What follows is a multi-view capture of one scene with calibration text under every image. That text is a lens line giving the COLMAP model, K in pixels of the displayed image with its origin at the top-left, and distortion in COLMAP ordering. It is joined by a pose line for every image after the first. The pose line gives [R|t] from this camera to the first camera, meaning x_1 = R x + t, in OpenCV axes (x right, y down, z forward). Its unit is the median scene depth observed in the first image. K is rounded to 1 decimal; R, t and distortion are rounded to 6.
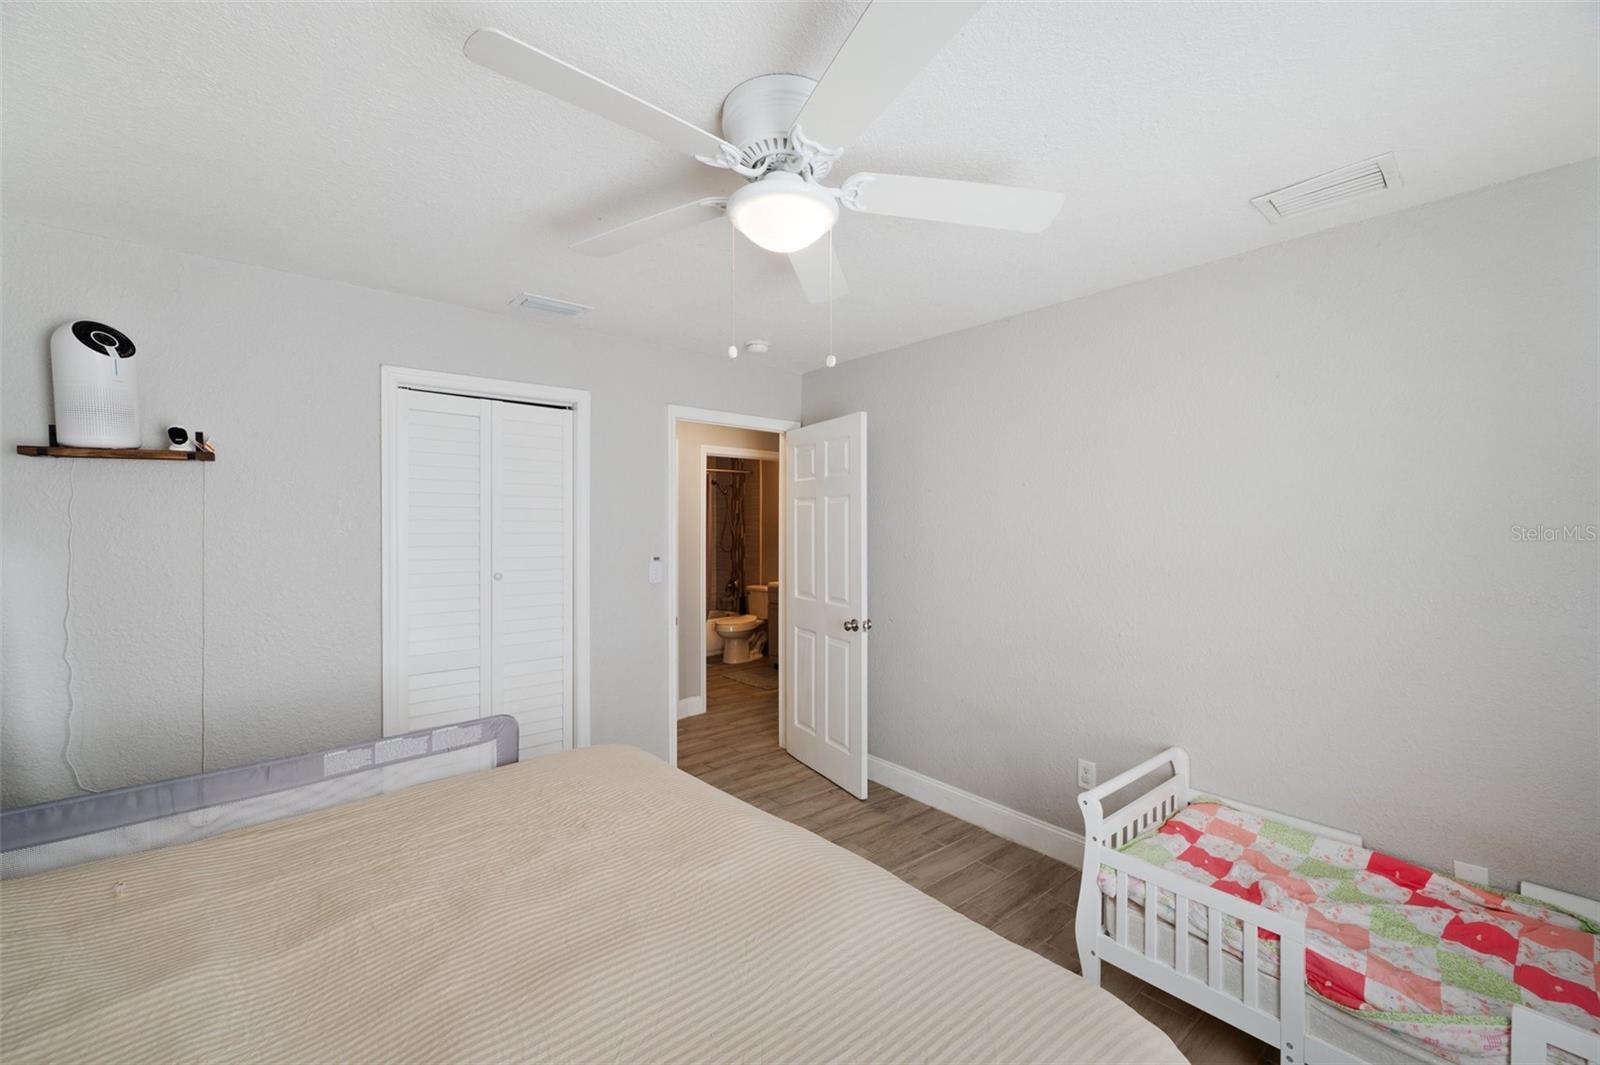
lens RADIAL K [[640.5, 0, 800.0], [0, 640.5, 520.5], [0, 0, 1]] dist [-0.000465, 0.000052]
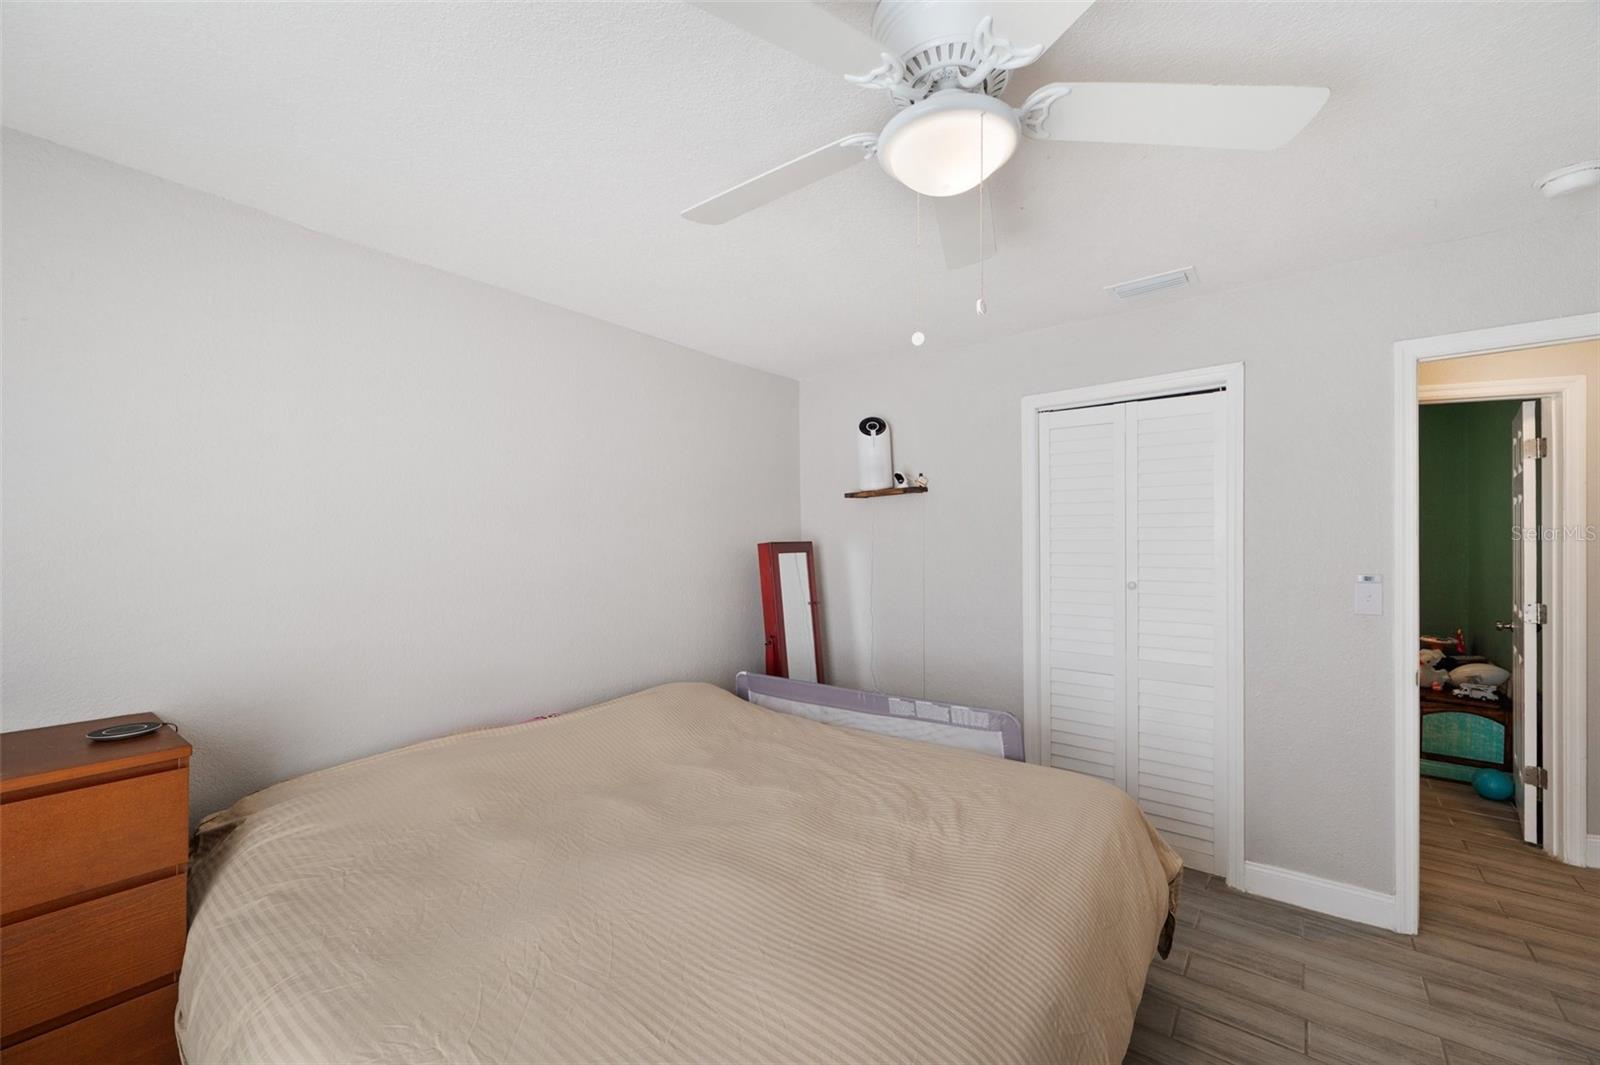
lens RADIAL K [[631.0, 0, 799.4], [0, 631.0, 536.6], [0, 0, 1]] dist [0.000561, 0.000038]
pose [[0.197032, -0.002659, -0.980393, 0.317897], [0.021284, 0.999772, 0.001566, 0.001763], [0.980166, -0.021176, 0.197044, 0.291991]]
